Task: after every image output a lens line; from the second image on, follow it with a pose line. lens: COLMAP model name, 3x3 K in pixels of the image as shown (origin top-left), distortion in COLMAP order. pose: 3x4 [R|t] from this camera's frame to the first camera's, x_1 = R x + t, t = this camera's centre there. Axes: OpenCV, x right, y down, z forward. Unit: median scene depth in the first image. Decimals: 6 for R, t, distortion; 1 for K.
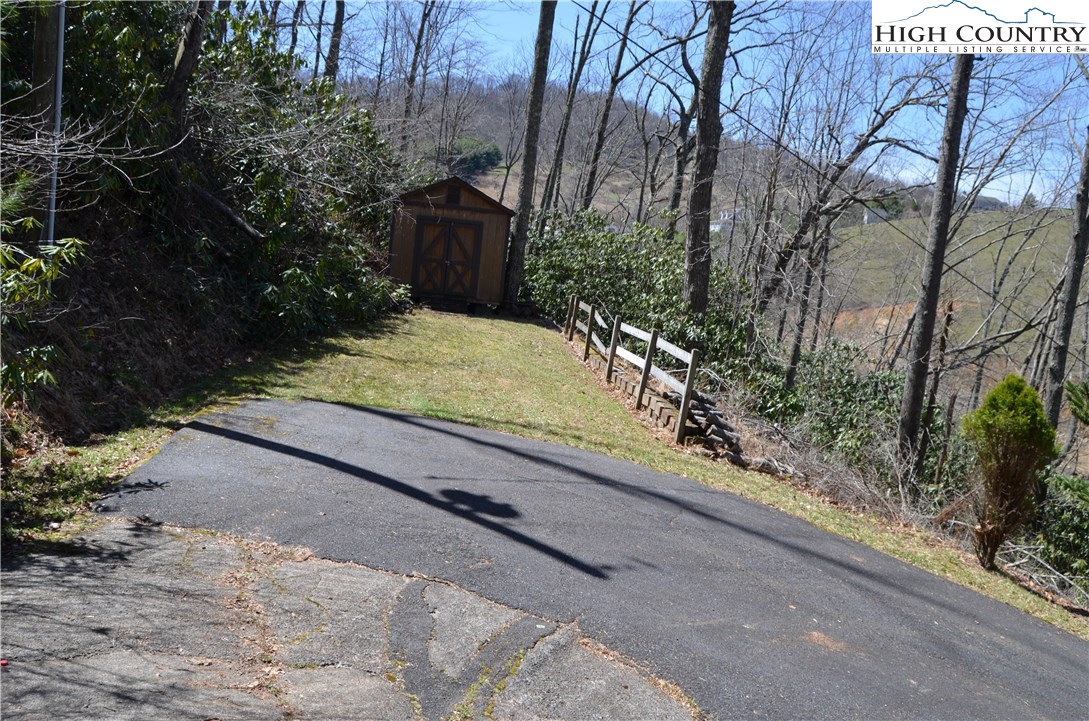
lens RADIAL K [[871.4, 0, 545.4], [0, 871.4, 357.6], [0, 0, 1]] dist [0.009077, 0.001626]
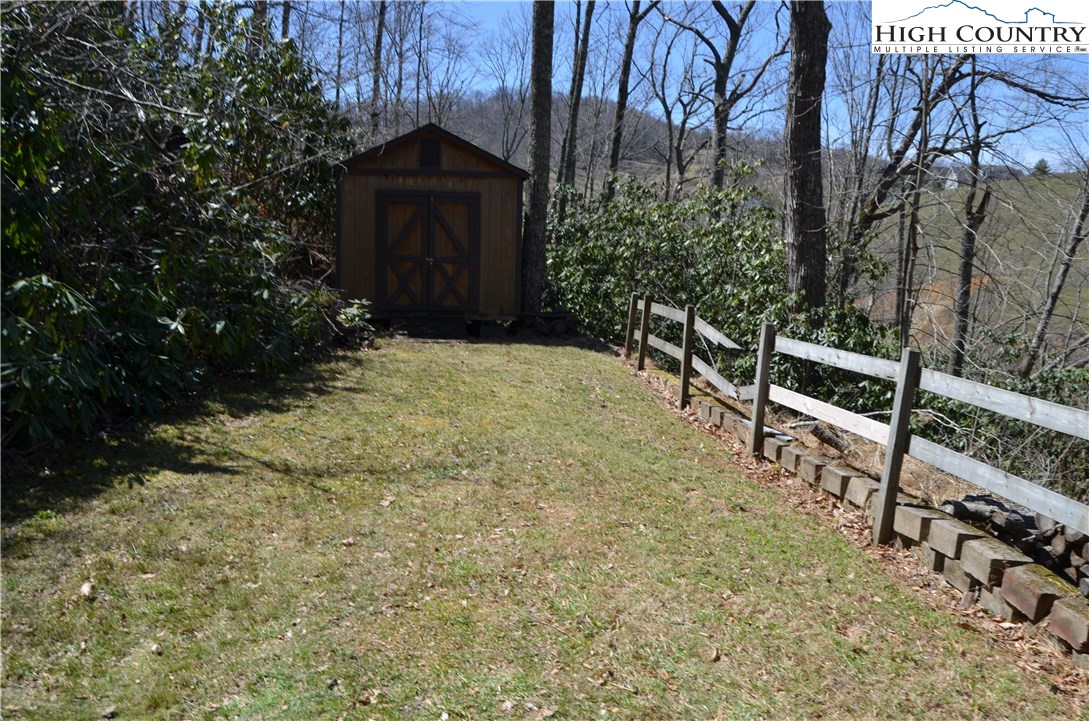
lens RADIAL K [[871.4, 0, 543.6], [0, 871.4, 364.3], [0, 0, 1]] dist [0.009077, 0.001626]
pose [[0.996534, -0.082094, -0.013455, -0.027649], [0.082032, 0.996617, -0.005070, -0.024026], [0.013826, 0.003949, 0.999897, 0.373854]]
